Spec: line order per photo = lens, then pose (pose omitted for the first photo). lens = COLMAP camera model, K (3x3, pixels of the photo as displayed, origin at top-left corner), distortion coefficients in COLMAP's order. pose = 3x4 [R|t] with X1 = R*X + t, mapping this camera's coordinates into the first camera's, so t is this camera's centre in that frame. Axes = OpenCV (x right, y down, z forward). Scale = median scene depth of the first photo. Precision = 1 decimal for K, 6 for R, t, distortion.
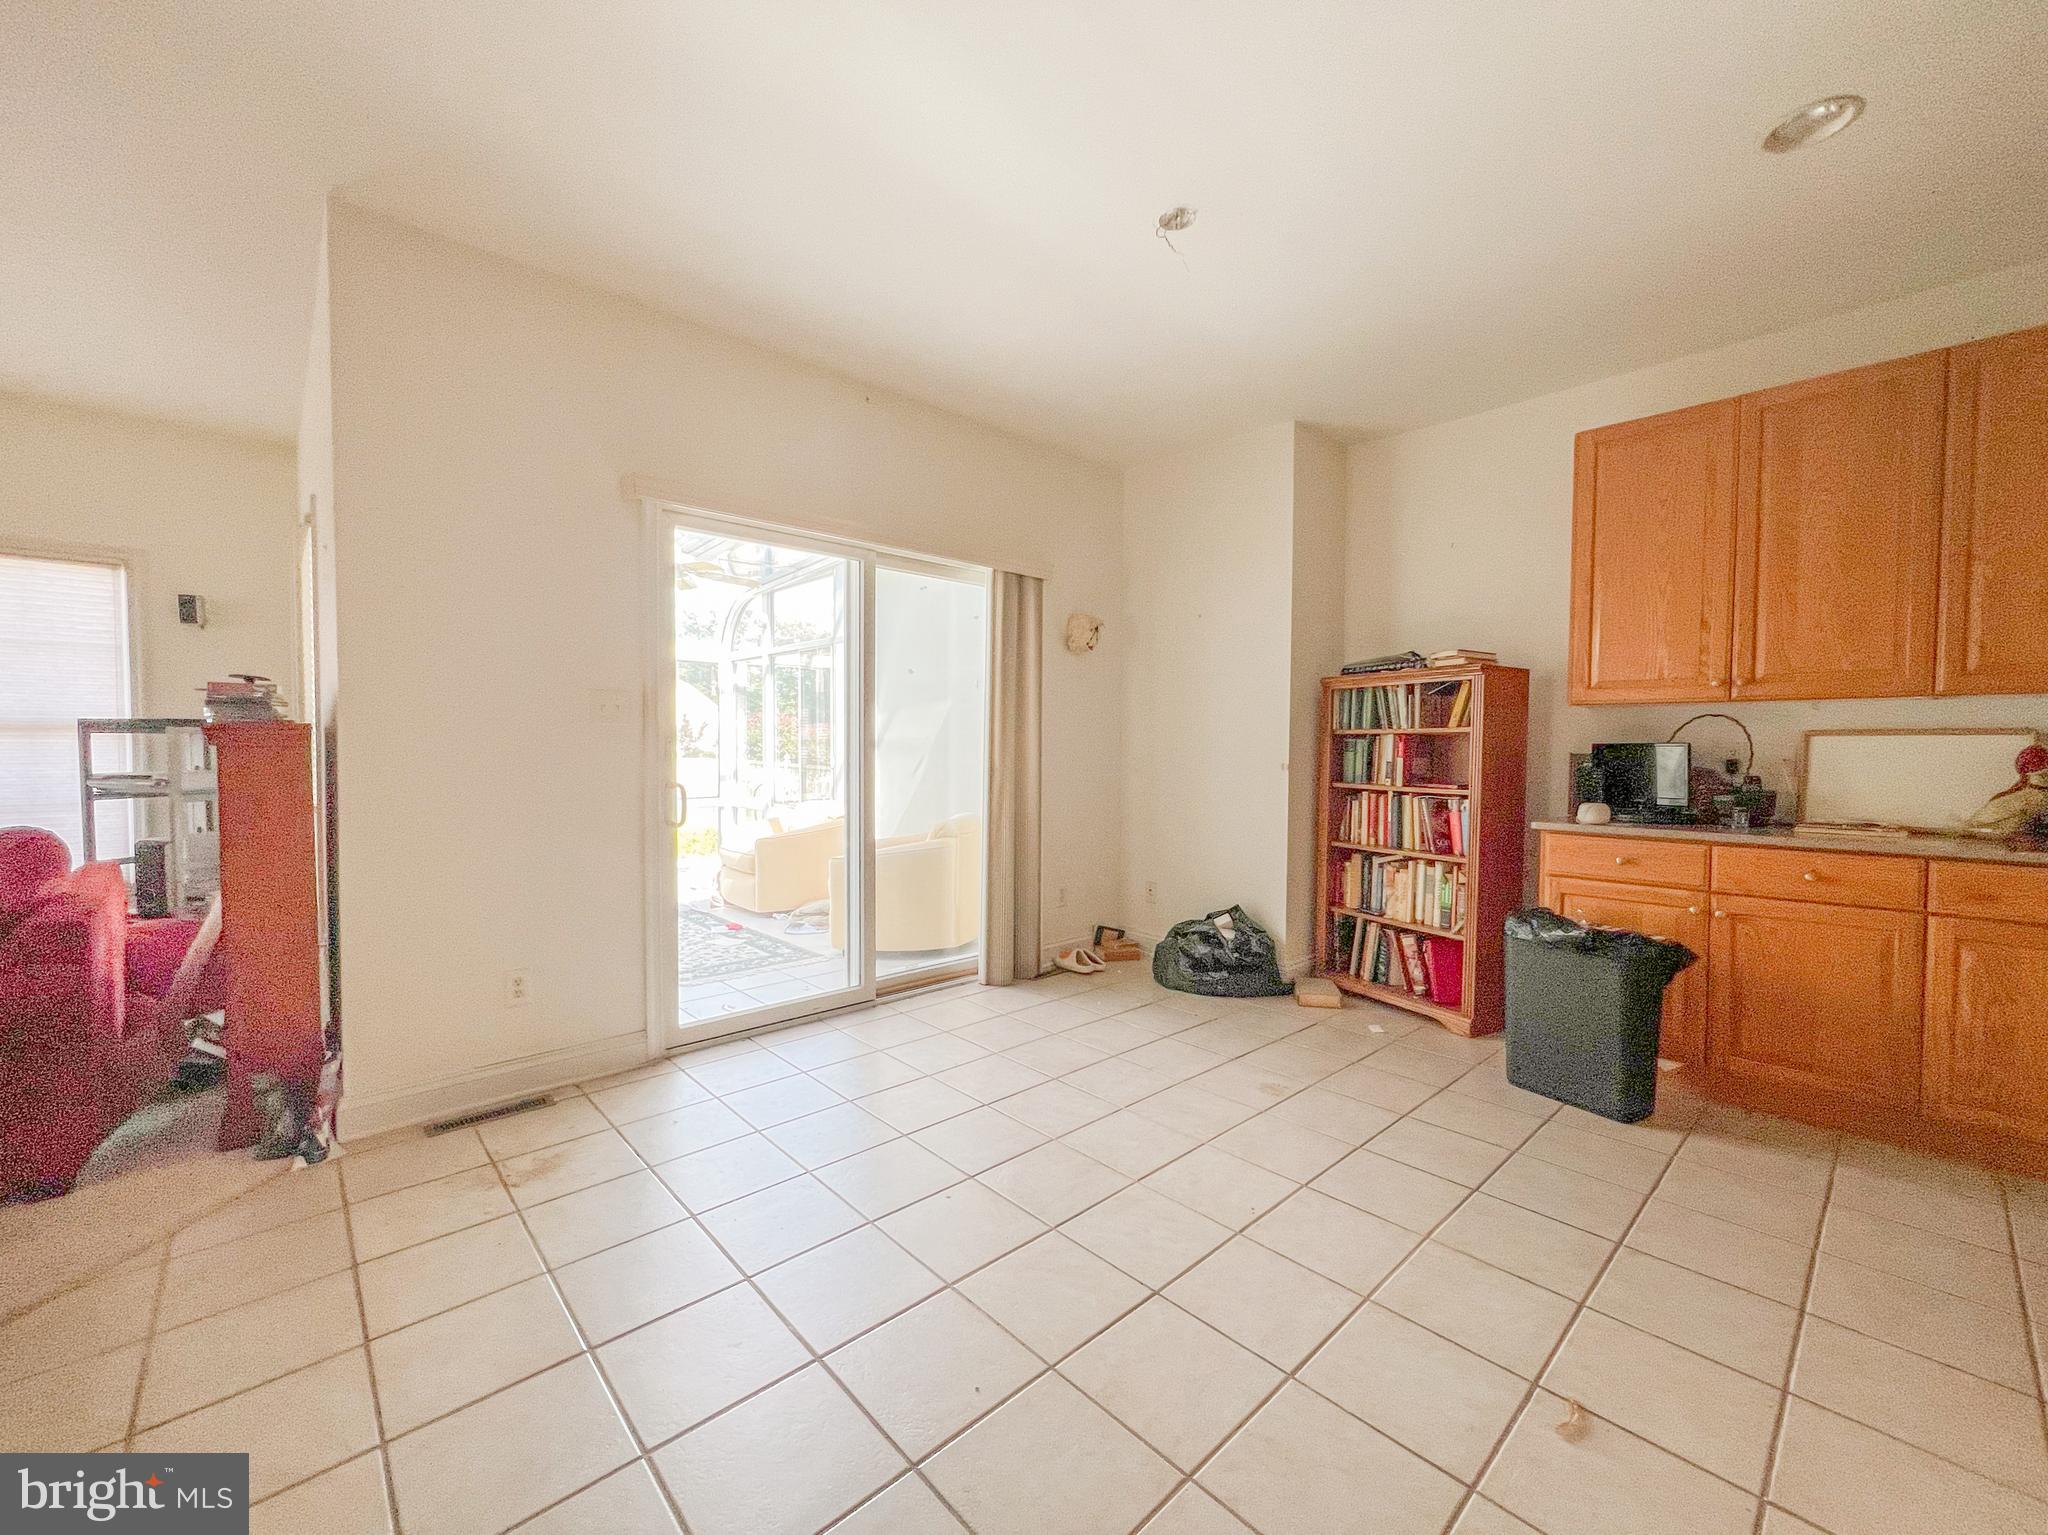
lens RADIAL K [[824.7, 0, 1024.0], [0, 824.7, 767.5], [0, 0, 1]] dist [-0.000013, 0.000417]
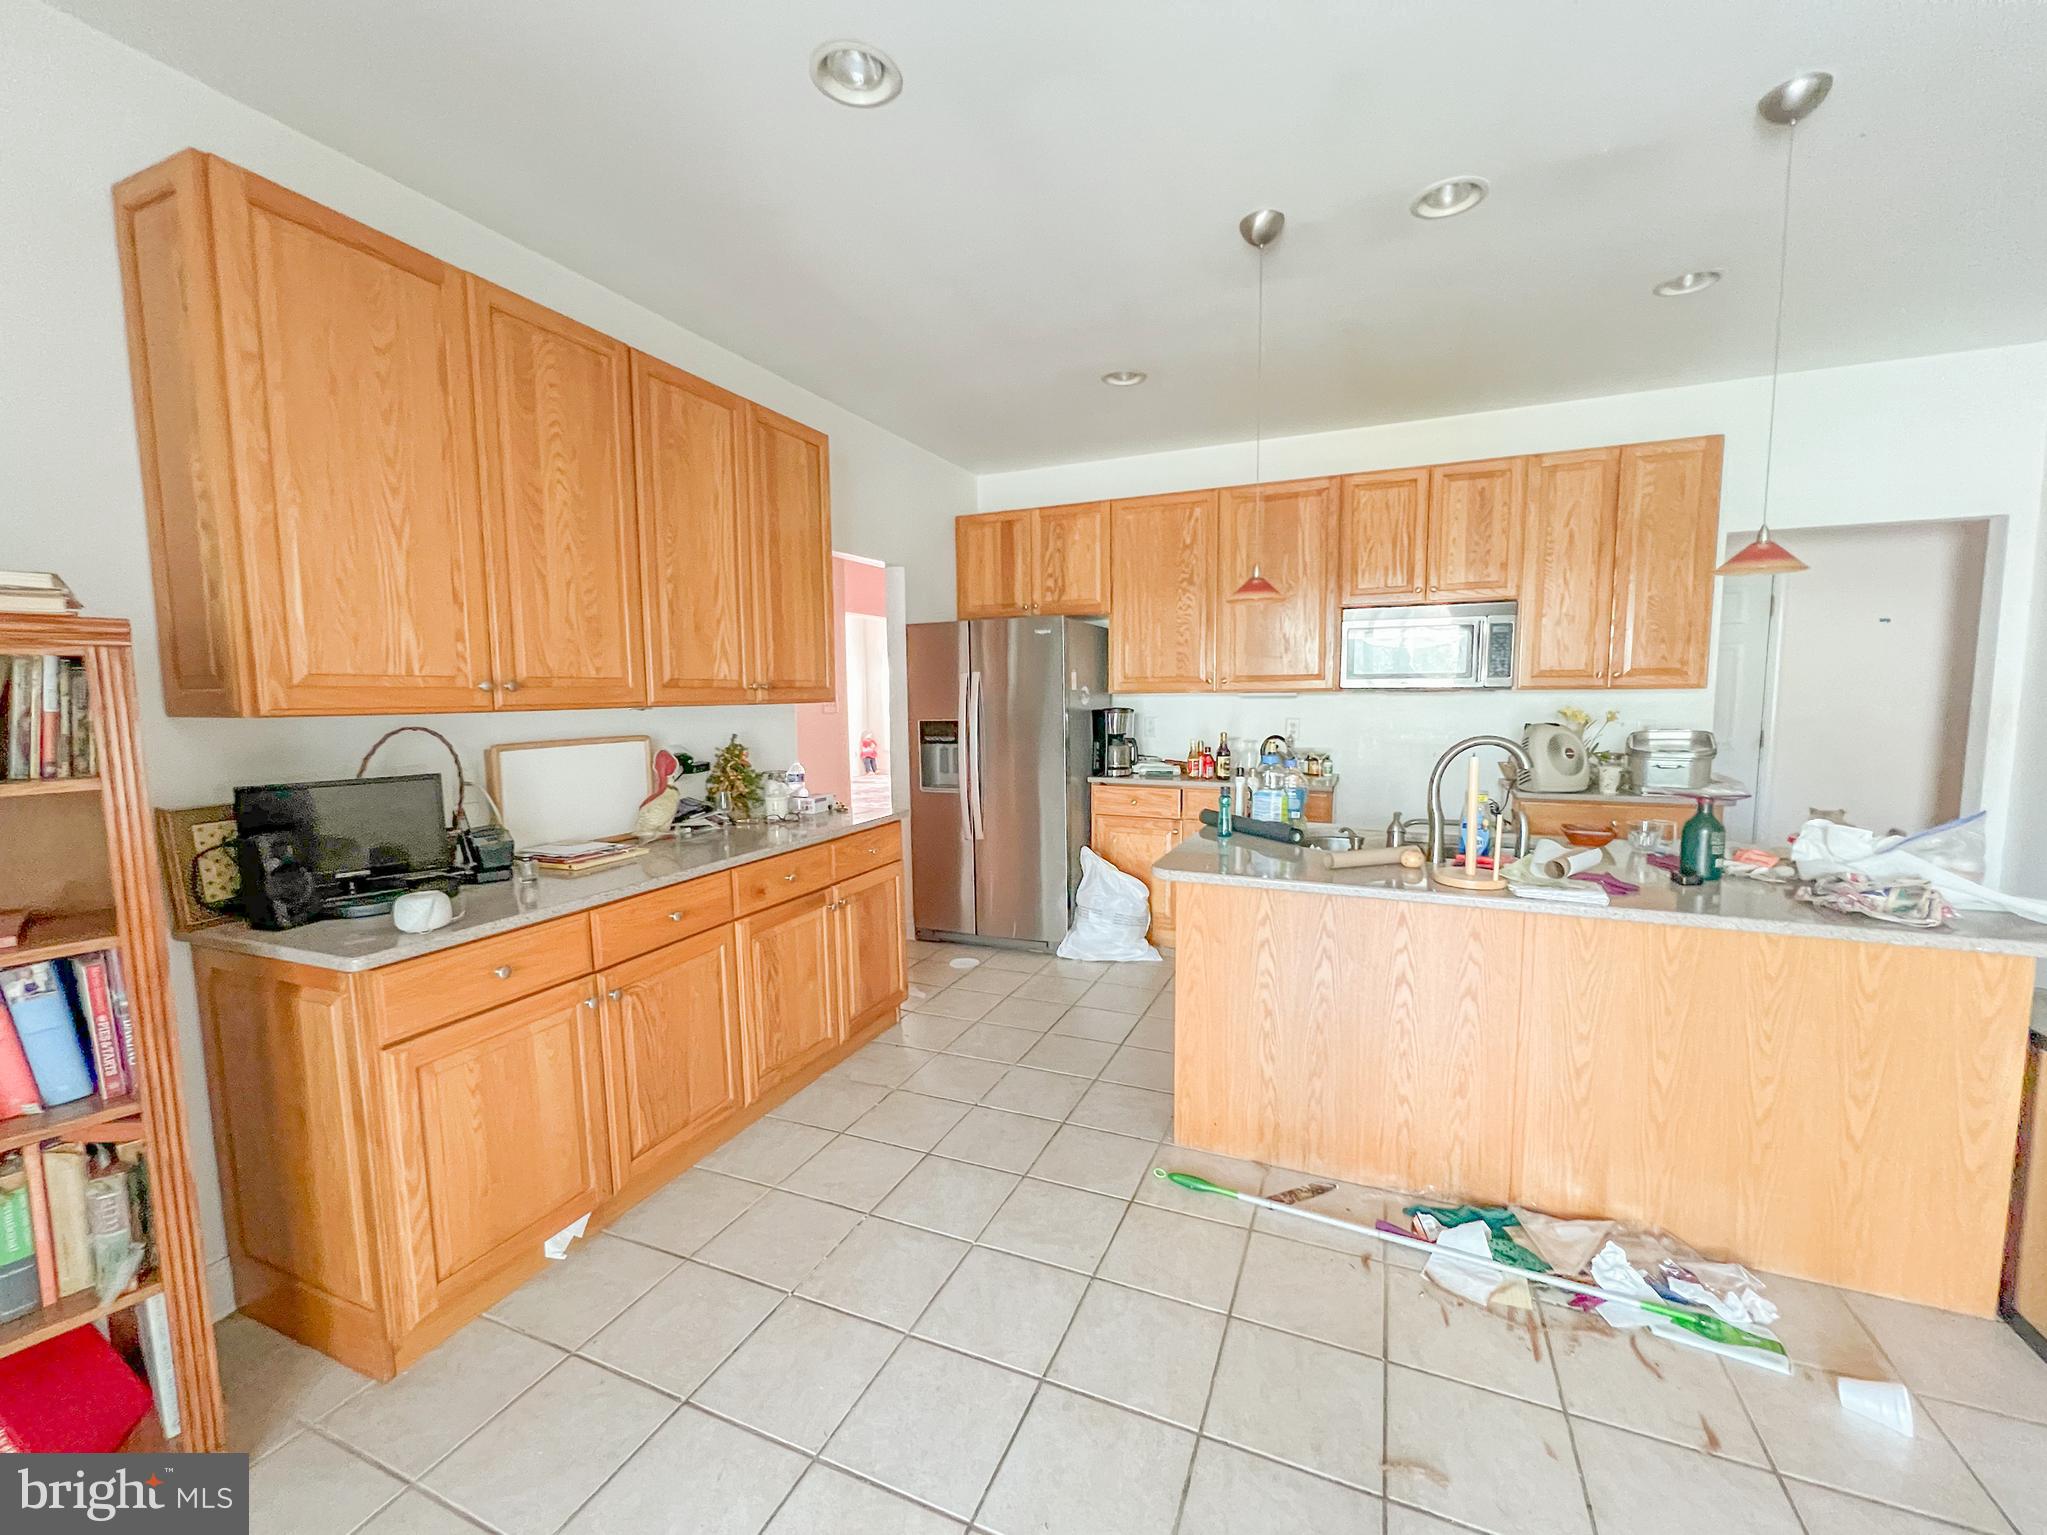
lens RADIAL K [[824.3, 0, 1023.5], [0, 824.3, 767.5], [0, 0, 1]] dist [-0.000013, 0.000417]
pose [[-0.410841, -0.083169, 0.907905, 0.008952], [0.037308, 0.993463, 0.107889, -0.079865], [-0.910943, 0.078197, -0.405053, 0.756921]]
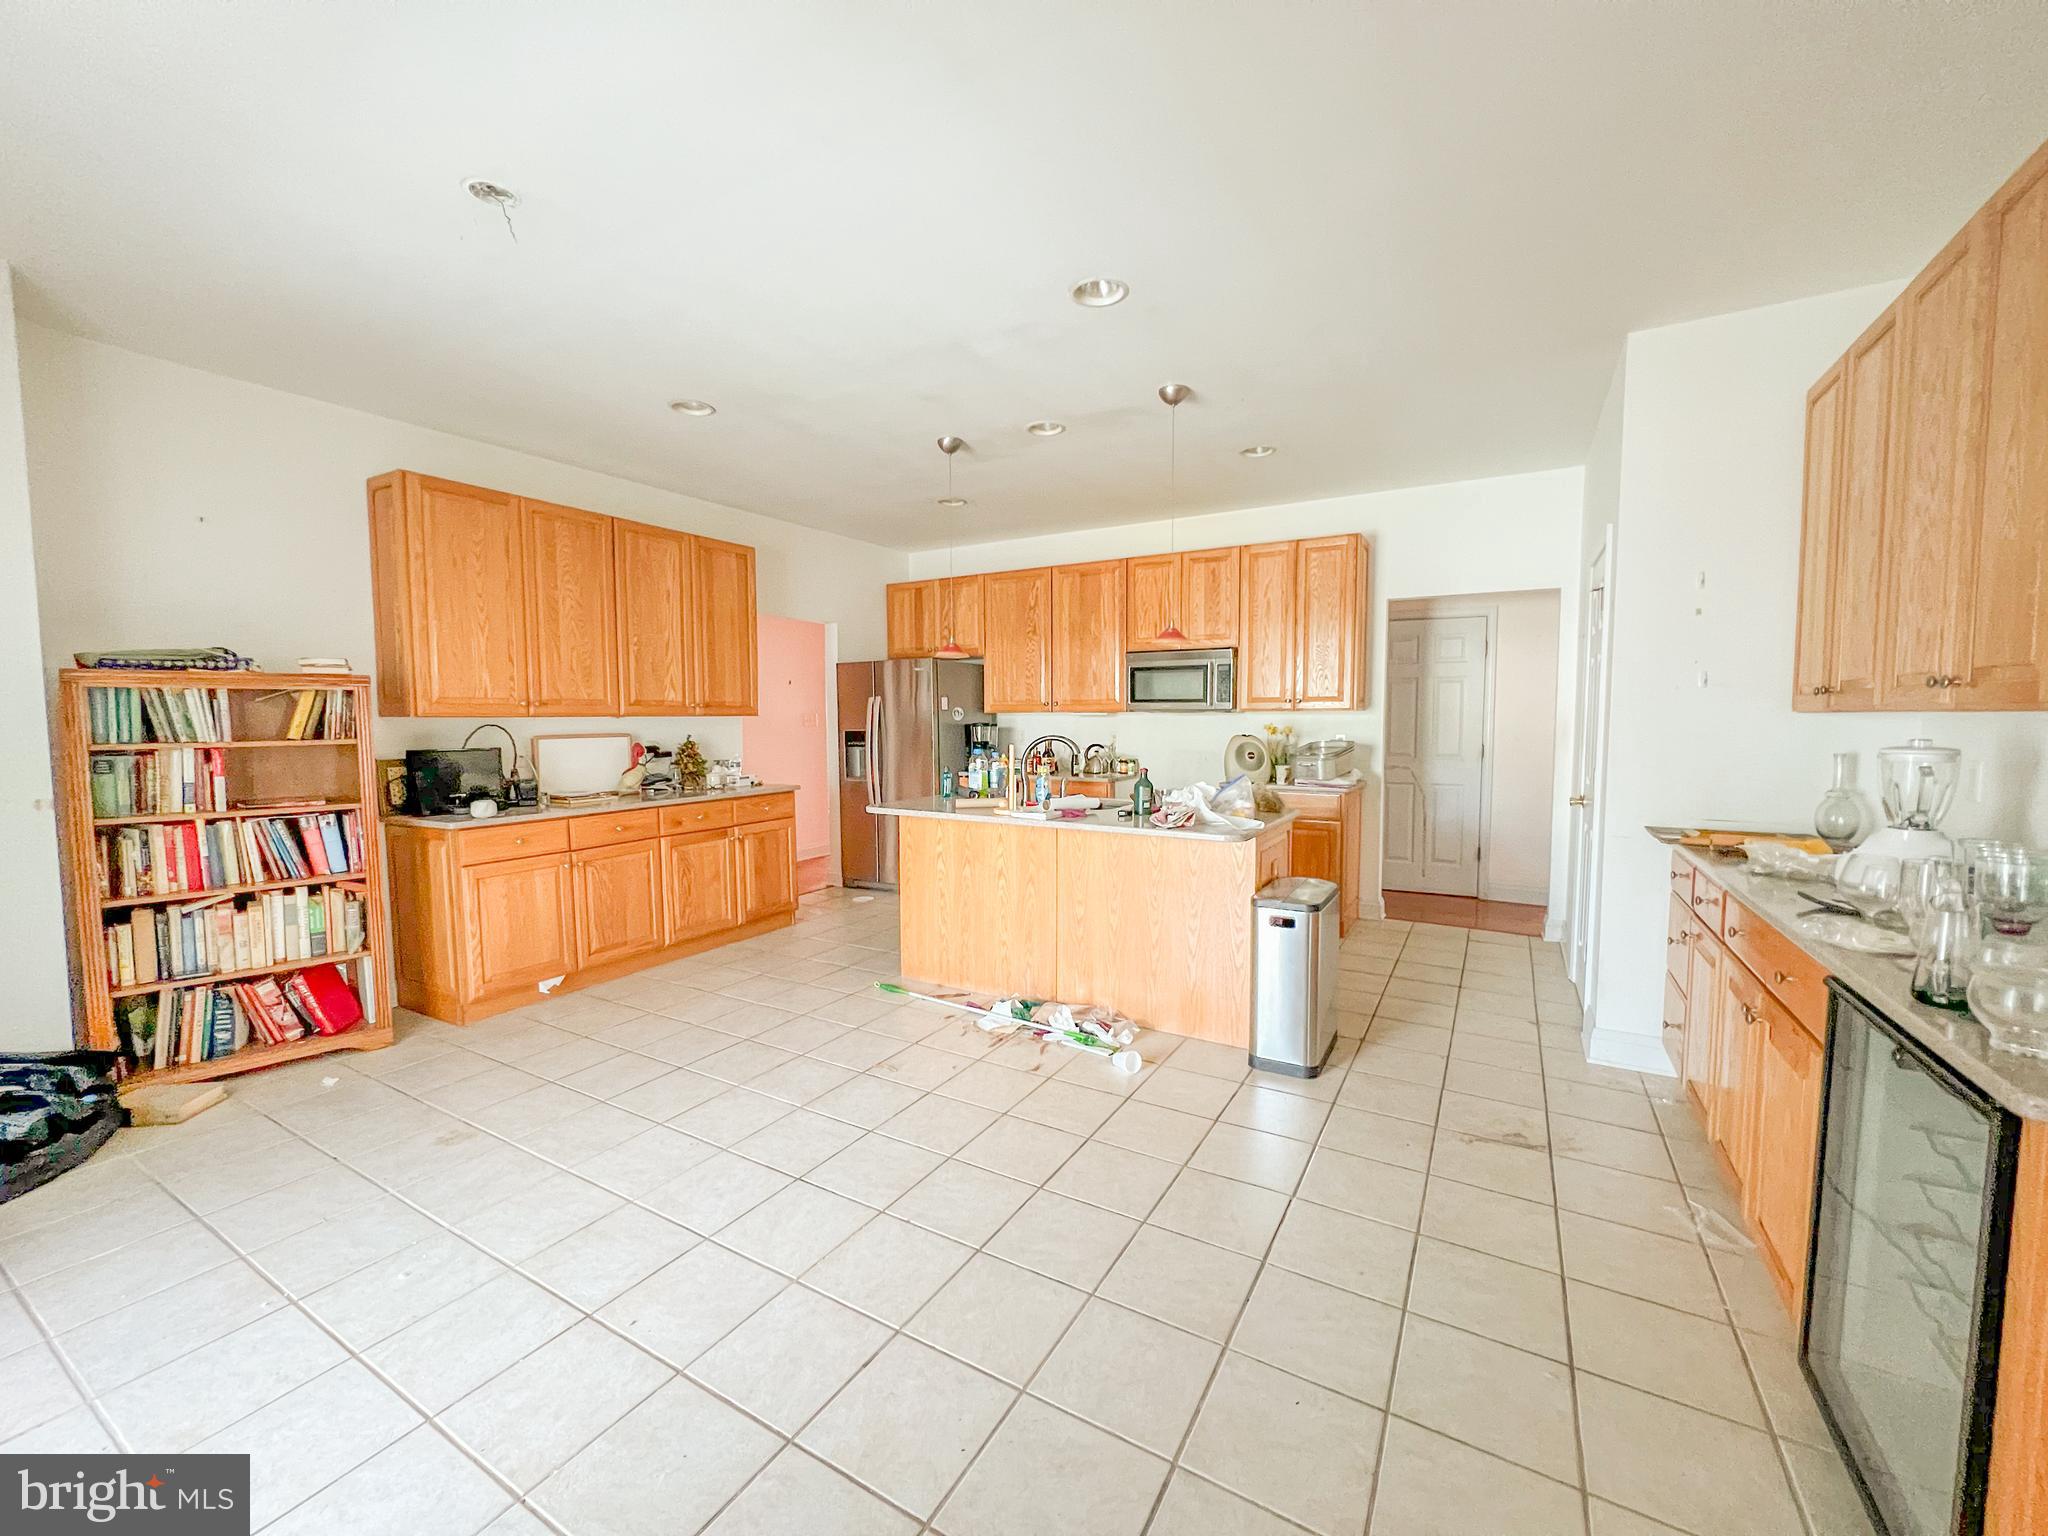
lens RADIAL K [[817.4, 0, 1024.2], [0, 817.4, 769.8], [0, 0, 1]] dist [0.000895, 0.000182]
pose [[-0.294337, -0.066284, 0.953400, -0.615607], [0.031690, 0.996366, 0.079055, -0.063746], [-0.955176, 0.053482, -0.291167, 0.526701]]
